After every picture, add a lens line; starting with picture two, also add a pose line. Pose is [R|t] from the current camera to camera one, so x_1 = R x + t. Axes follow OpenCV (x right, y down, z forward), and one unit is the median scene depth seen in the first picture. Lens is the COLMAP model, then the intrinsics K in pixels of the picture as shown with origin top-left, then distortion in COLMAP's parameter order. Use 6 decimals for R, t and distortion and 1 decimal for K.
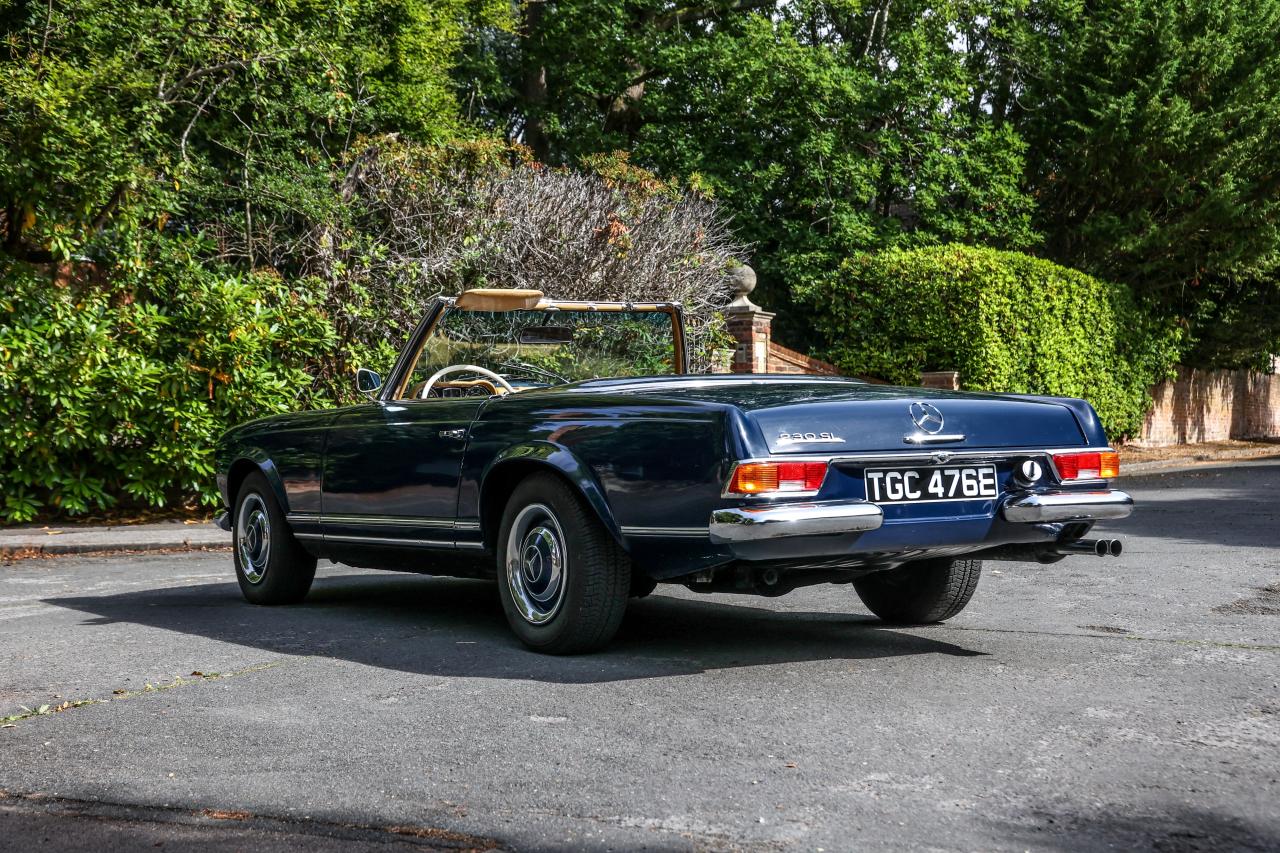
lens RADIAL K [[1836.5, 0, 640.0], [0, 1836.5, 426.5], [0, 0, 1]] dist [0.203269, 0.144099]
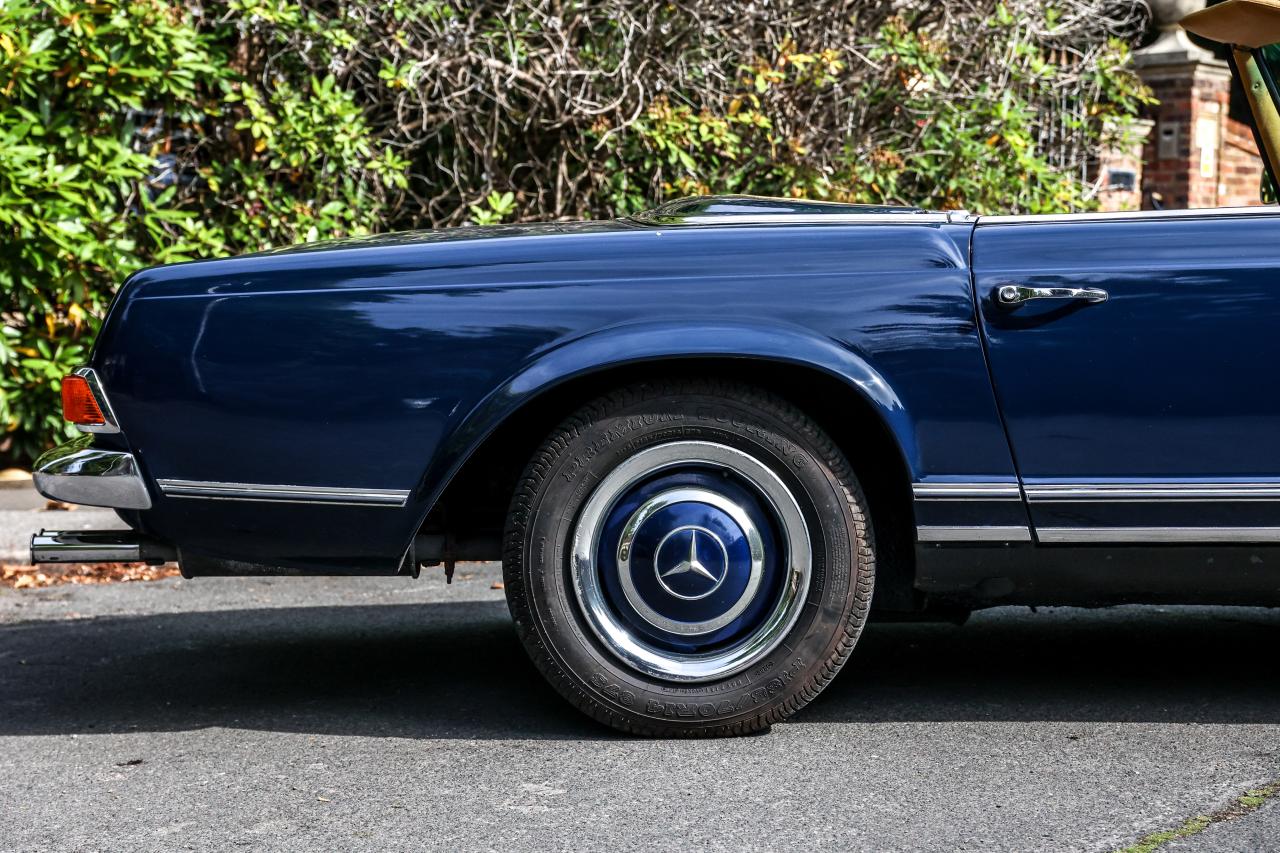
lens RADIAL K [[2492.8, 0, 640.0], [0, 2492.8, 426.5], [0, 0, 1]] dist [0.320937, 0.238611]
pose [[0.988480, 0.020115, -0.150007, 0.015446], [-0.010785, 0.997971, 0.062750, -0.001596], [0.150965, -0.060410, 0.986692, 0.242329]]
